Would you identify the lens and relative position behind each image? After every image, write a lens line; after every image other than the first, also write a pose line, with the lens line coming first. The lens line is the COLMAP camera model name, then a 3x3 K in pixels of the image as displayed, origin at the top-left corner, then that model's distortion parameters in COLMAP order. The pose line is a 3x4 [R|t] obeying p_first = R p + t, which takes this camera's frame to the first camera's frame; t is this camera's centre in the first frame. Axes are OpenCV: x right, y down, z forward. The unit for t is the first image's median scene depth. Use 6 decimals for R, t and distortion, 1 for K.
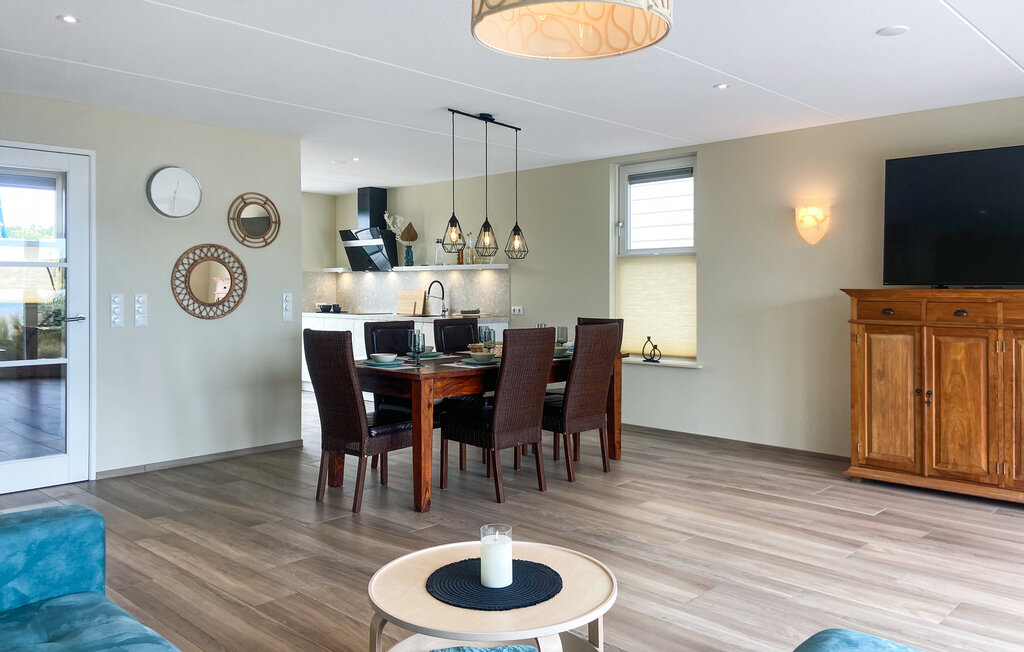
lens RADIAL K [[809.1, 0, 511.5], [0, 809.1, 324.3], [0, 0, 1]] dist [0.015121, 0.004030]
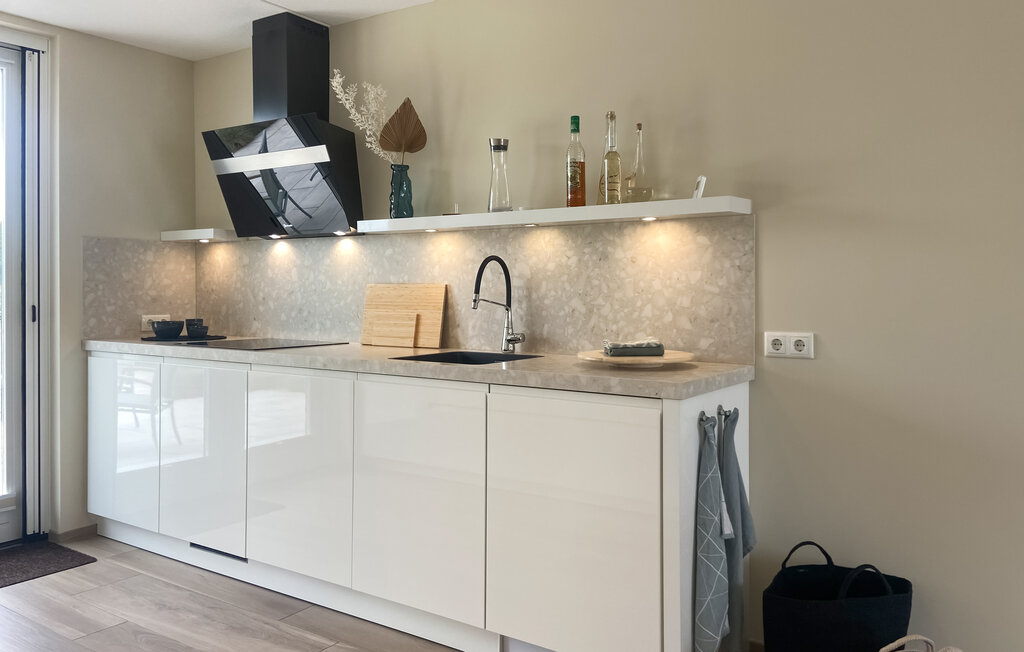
lens RADIAL K [[809.1, 0, 512.5], [0, 809.1, 326.6], [0, 0, 1]] dist [0.015121, 0.004030]
pose [[0.986742, -0.001853, 0.162288, -0.136197], [0.002298, 0.999994, -0.002554, -0.020853], [-0.162282, 0.002893, 0.986740, 0.621044]]
